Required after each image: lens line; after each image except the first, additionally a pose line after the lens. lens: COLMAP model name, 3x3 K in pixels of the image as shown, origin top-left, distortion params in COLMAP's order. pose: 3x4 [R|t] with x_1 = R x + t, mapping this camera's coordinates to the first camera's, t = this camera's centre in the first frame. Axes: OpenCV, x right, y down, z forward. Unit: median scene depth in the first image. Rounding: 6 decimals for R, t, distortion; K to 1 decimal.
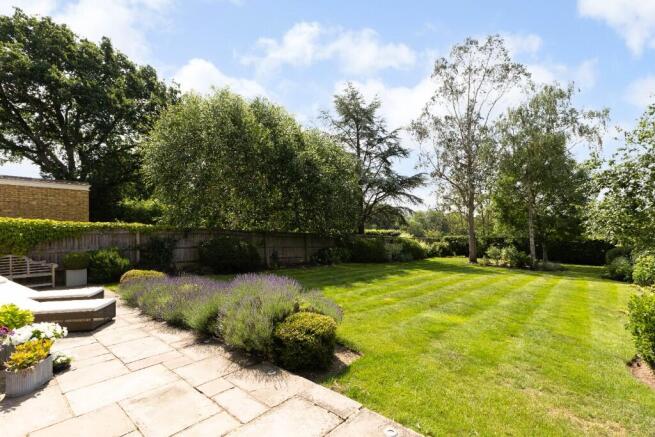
lens RADIAL K [[300.2, 0, 325.0], [0, 300.2, 230.4], [0, 0, 1]] dist [0.000804, 0.000050]
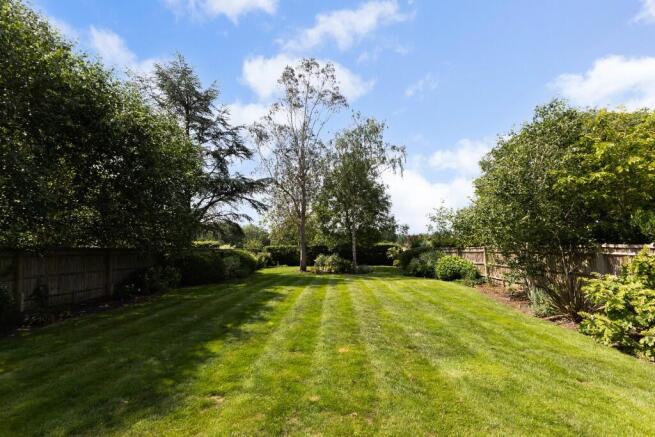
lens RADIAL K [[284.8, 0, 329.7], [0, 284.8, 212.4], [0, 0, 1]] dist [0.001810, 0.000166]
pose [[0.774698, 0.044694, 0.630750, -0.068457], [0.019187, 0.995378, -0.094097, 0.000276], [-0.632040, 0.084998, 0.770260, 0.197946]]
